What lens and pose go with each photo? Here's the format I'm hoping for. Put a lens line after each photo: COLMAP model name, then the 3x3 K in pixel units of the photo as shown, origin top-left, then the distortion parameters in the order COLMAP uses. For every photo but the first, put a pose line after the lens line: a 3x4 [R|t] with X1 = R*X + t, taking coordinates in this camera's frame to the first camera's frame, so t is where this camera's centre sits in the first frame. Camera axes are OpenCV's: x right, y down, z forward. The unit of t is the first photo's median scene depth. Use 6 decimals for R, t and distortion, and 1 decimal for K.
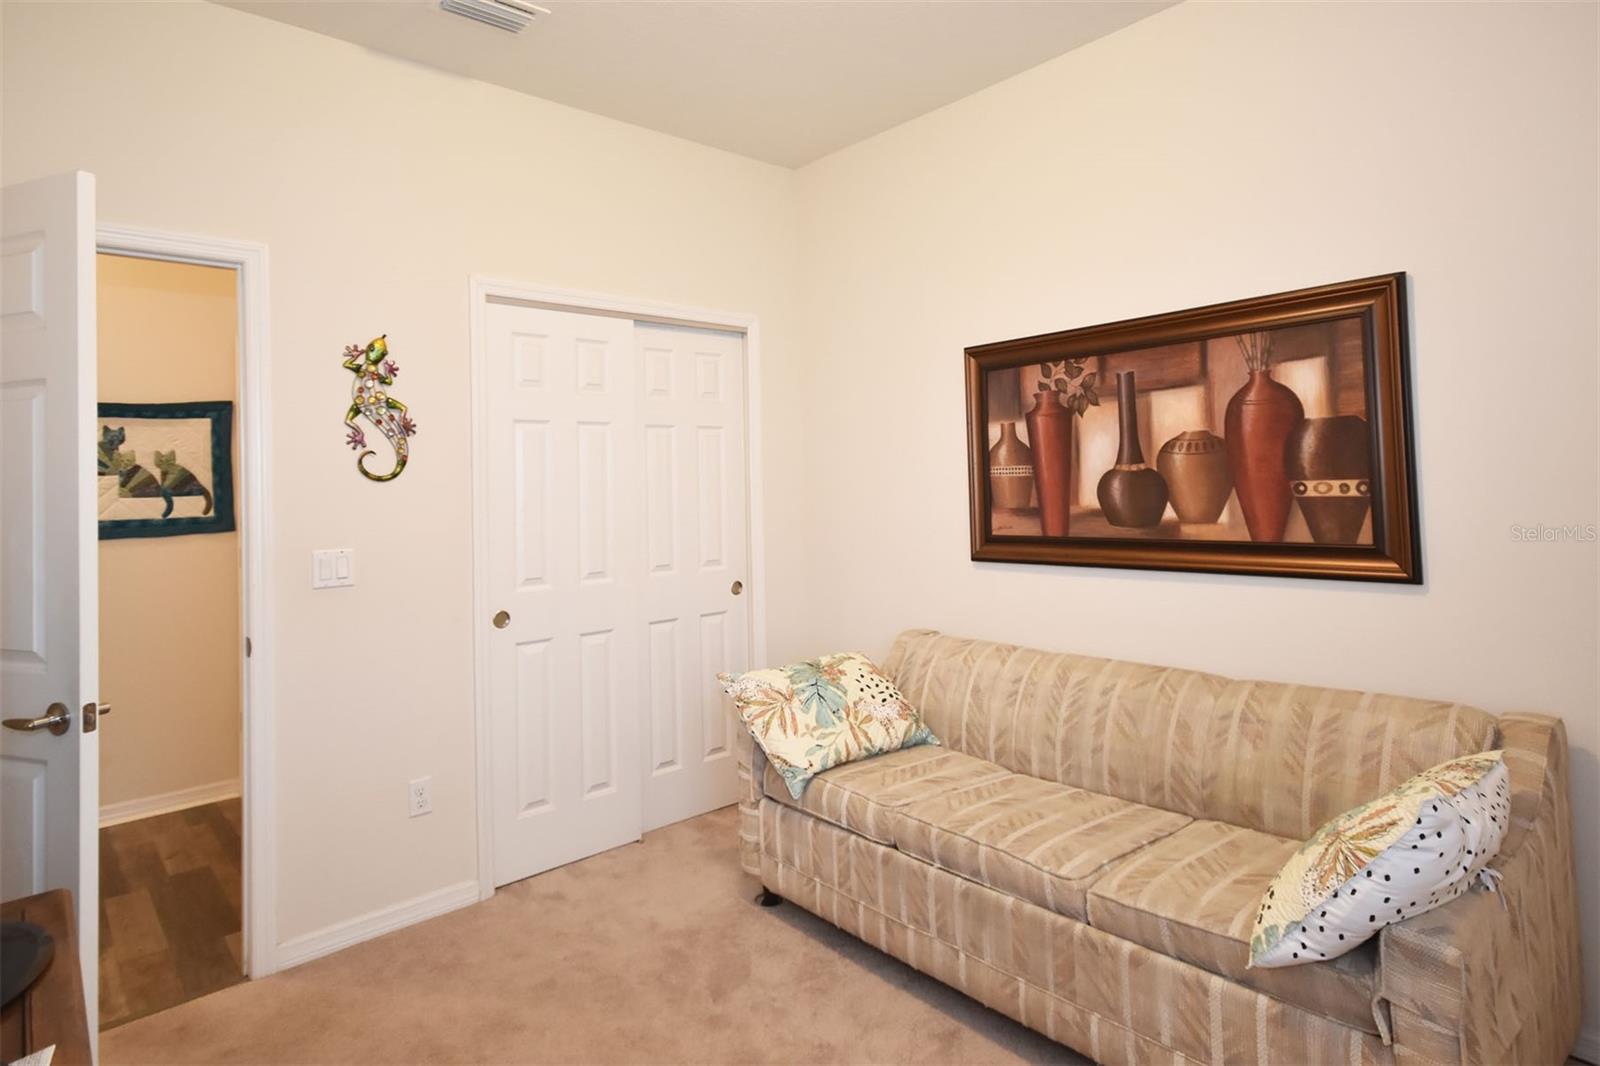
lens RADIAL K [[906.9, 0, 803.9], [0, 906.9, 458.4], [0, 0, 1]] dist [0.001274, 0.029253]
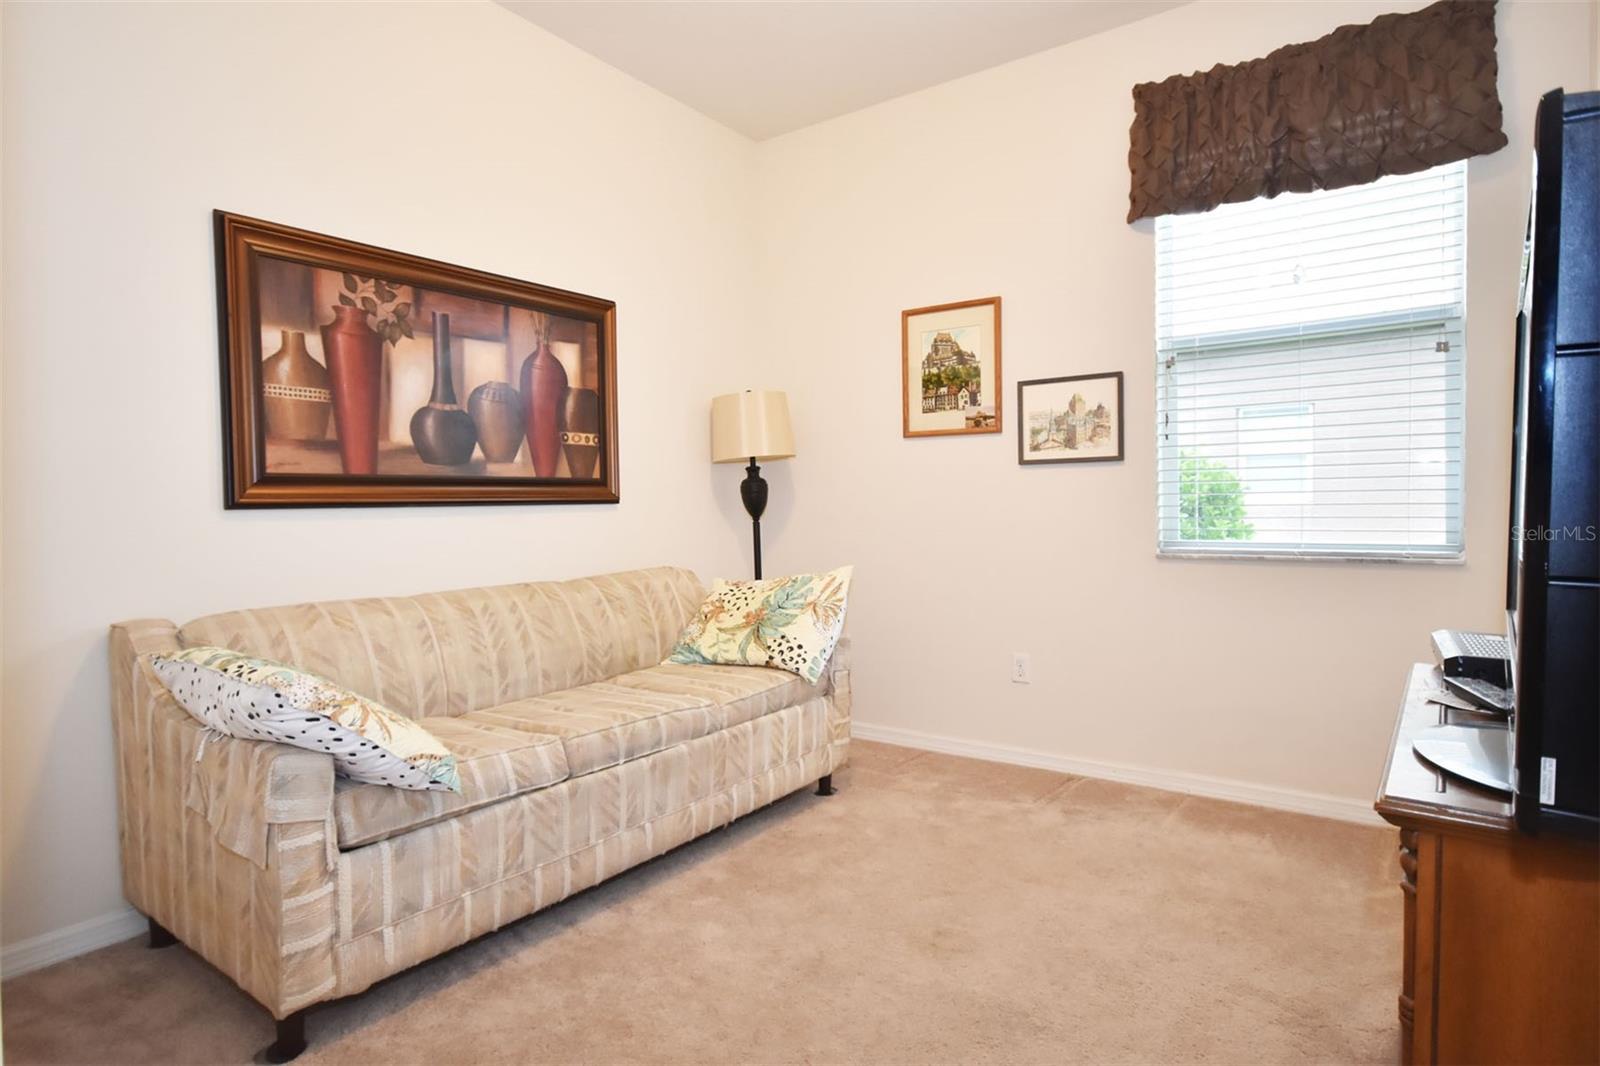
lens RADIAL K [[877.8, 0, 800.0], [0, 877.8, 533.0], [0, 0, 1]] dist [0.001782, 0.000593]
pose [[-0.221674, 0.004728, 0.975109, -0.708472], [-0.001515, 0.999985, -0.005193, 0.159855], [-0.975120, -0.002629, -0.221663, 0.840415]]
